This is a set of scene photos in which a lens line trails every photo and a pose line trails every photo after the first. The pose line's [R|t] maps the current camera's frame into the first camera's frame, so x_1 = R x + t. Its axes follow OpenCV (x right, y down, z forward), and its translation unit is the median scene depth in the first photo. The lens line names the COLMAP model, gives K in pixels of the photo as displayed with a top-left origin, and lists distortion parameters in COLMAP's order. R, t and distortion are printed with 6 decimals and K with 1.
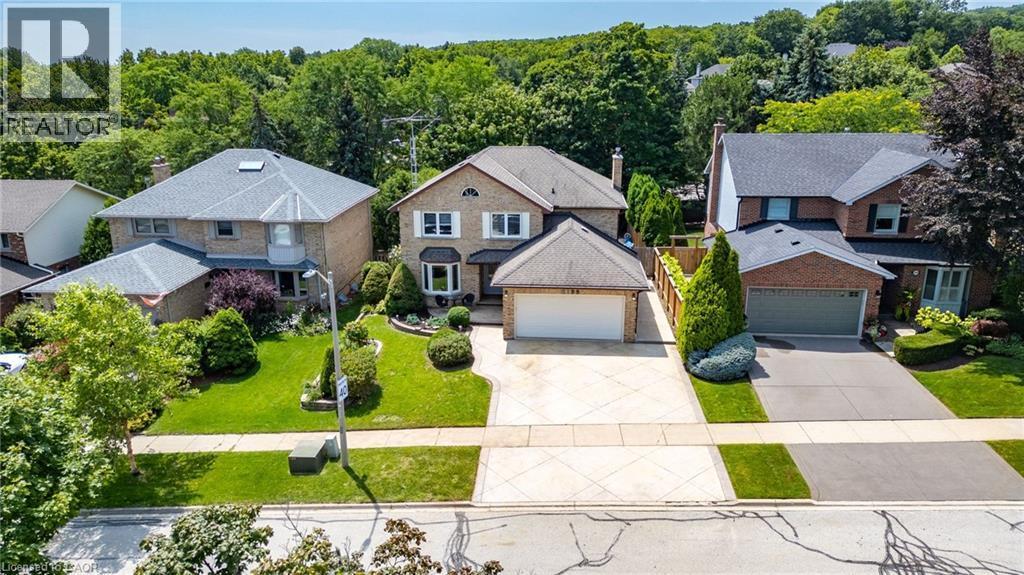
lens RADIAL K [[723.7, 0, 510.3], [0, 723.7, 287.7], [0, 0, 1]] dist [0.042619, -0.039053]
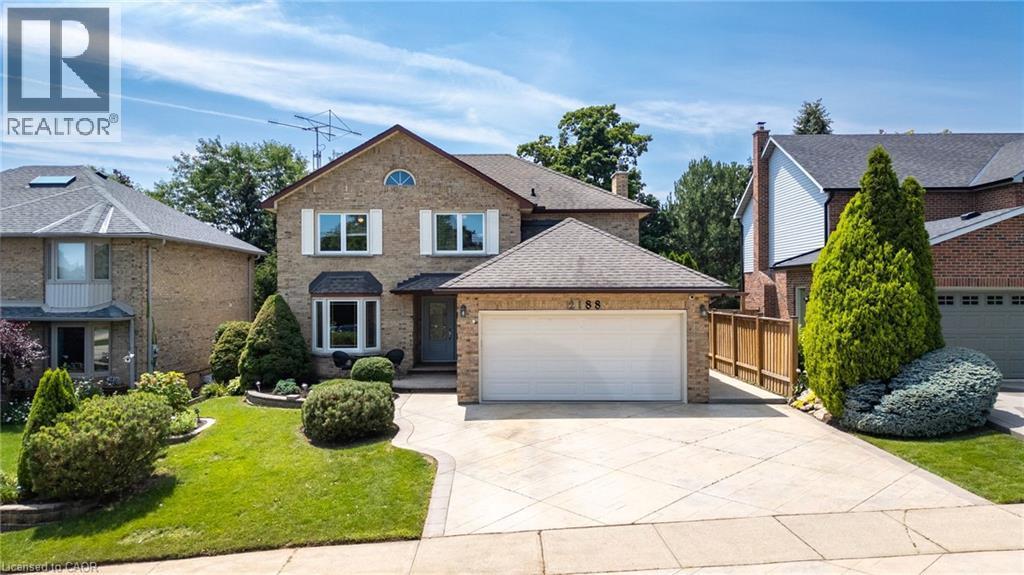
lens RADIAL K [[723.7, 0, 512.0], [0, 723.7, 281.2], [0, 0, 1]] dist [0.042619, -0.039053]
pose [[0.996343, -0.000858, 0.085437, -0.013860], [0.026029, 0.955468, -0.293945, 0.129961], [-0.081380, 0.295094, 0.951996, 0.443127]]
